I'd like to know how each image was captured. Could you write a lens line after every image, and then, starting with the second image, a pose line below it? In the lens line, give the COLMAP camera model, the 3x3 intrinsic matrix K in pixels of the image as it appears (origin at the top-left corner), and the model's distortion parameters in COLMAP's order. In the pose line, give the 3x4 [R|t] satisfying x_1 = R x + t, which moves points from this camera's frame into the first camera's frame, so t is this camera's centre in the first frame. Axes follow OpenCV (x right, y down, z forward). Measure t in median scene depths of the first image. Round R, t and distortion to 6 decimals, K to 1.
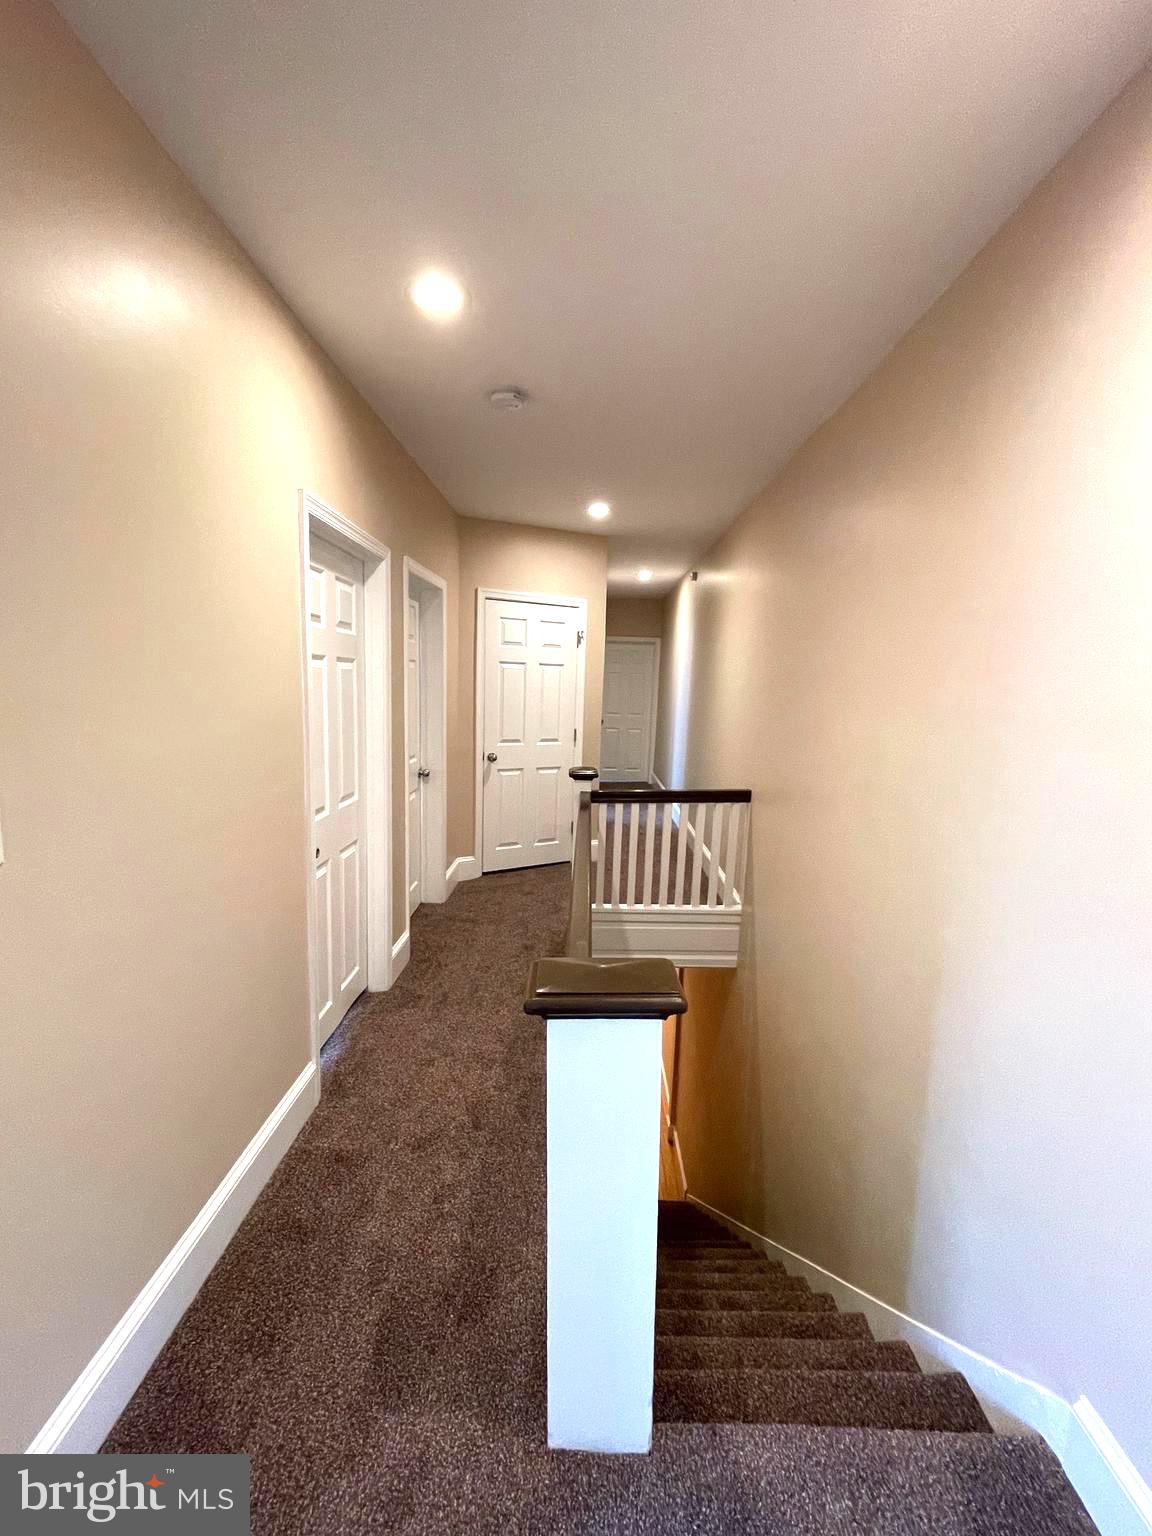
lens RADIAL K [[621.1, 0, 568.2], [0, 621.1, 768.4], [0, 0, 1]] dist [0.002260, -0.002878]
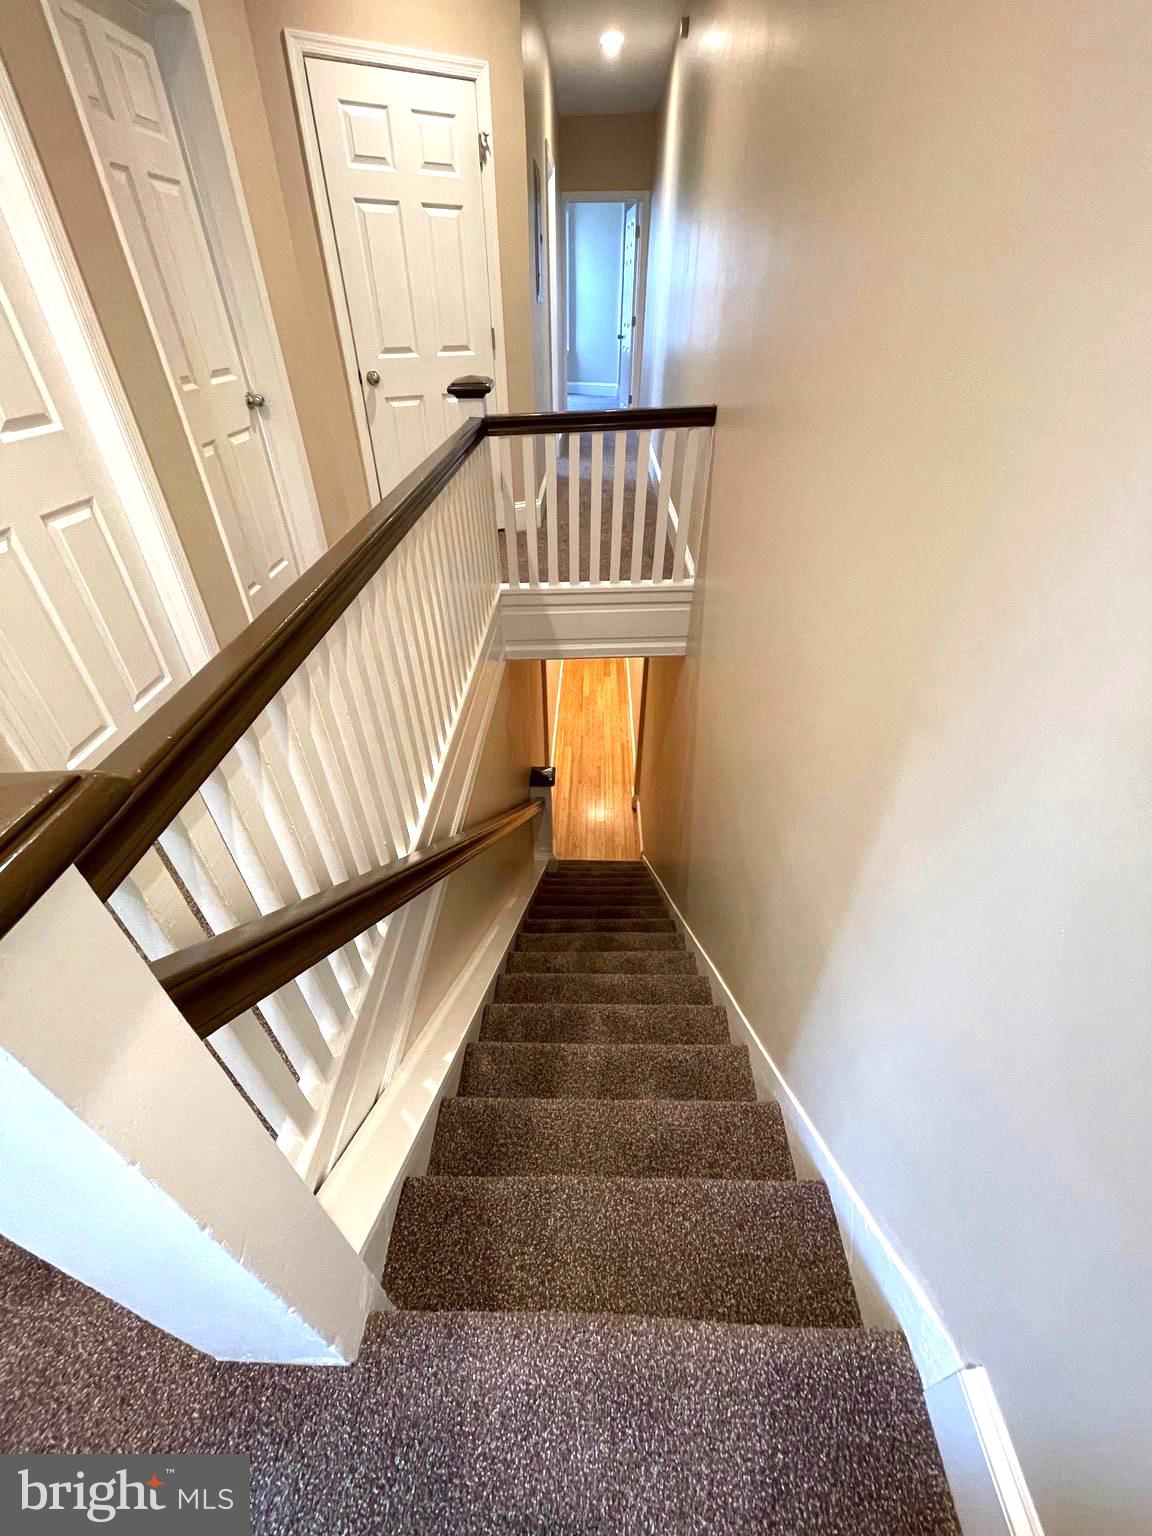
lens RADIAL K [[608.1, 0, 576.0], [0, 608.1, 768.0], [0, 0, 1]] dist [0.001876, -0.004633]
pose [[0.999413, -0.033343, -0.007834, 0.128980], [0.032922, 0.872069, 0.488275, 0.050556], [-0.009449, -0.488246, 0.872655, 0.221945]]
